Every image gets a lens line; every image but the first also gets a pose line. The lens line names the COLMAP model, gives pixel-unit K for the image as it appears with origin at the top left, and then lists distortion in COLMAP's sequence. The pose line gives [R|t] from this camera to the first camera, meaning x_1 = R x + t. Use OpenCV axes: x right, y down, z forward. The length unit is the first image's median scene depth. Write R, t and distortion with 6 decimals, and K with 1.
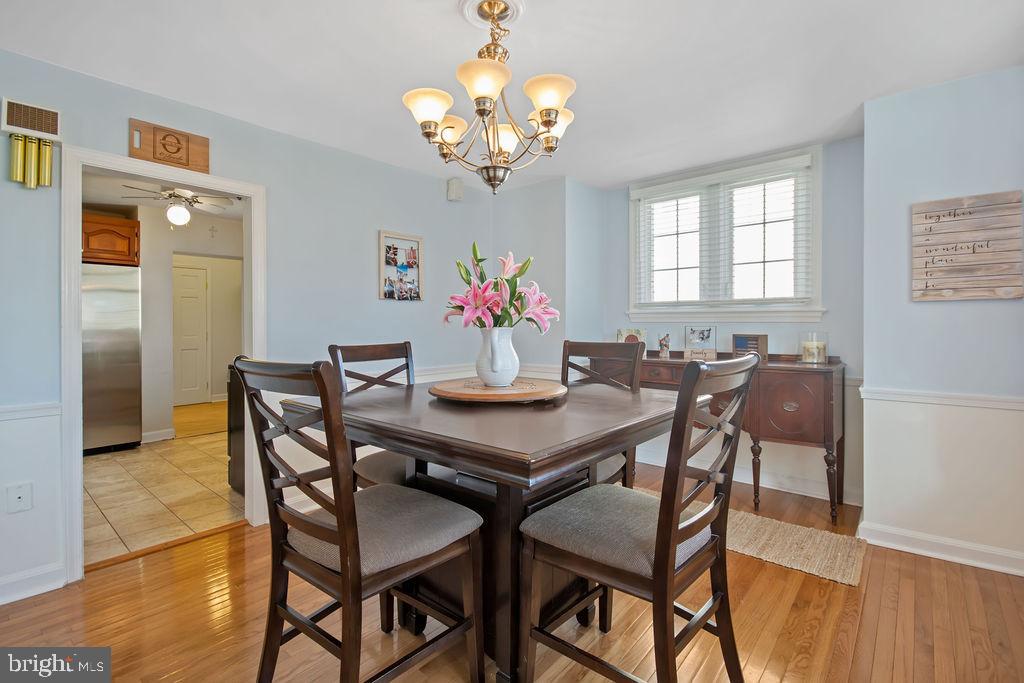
lens RADIAL K [[467.4, 0, 518.8], [0, 467.4, 326.1], [0, 0, 1]] dist [-0.010347, -0.000257]
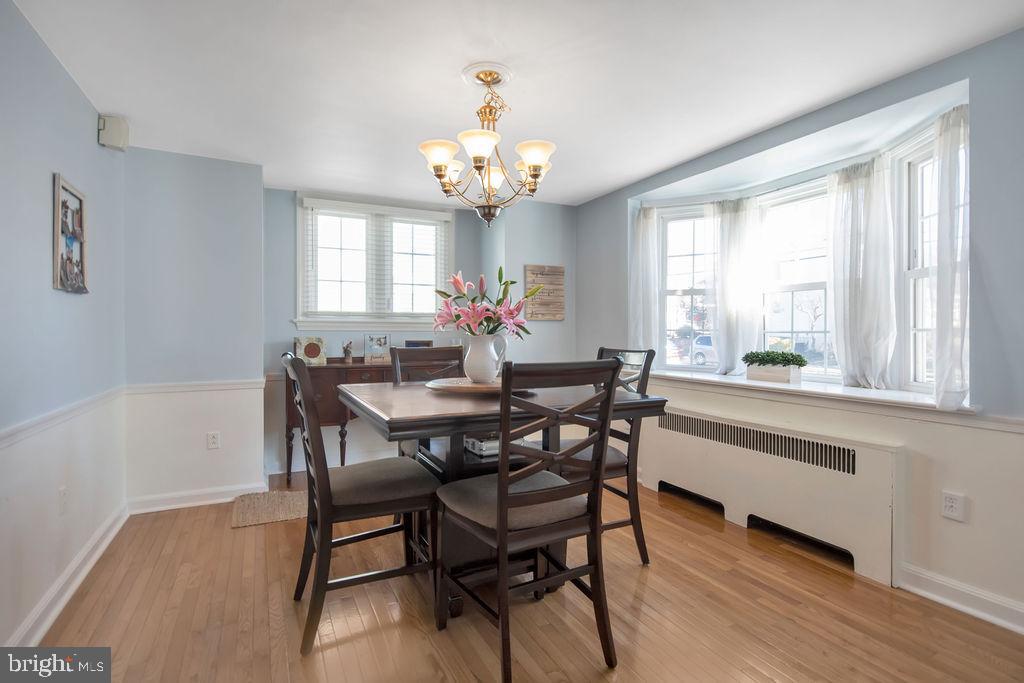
lens RADIAL K [[505.0, 0, 511.5], [0, 505.0, 337.2], [0, 0, 1]] dist [0.002843, 0.000443]
pose [[0.398877, -0.002662, 0.917000, -0.620713], [0.003980, 0.999991, 0.001172, 0.006751], [-0.916996, 0.003182, 0.398885, 0.188816]]
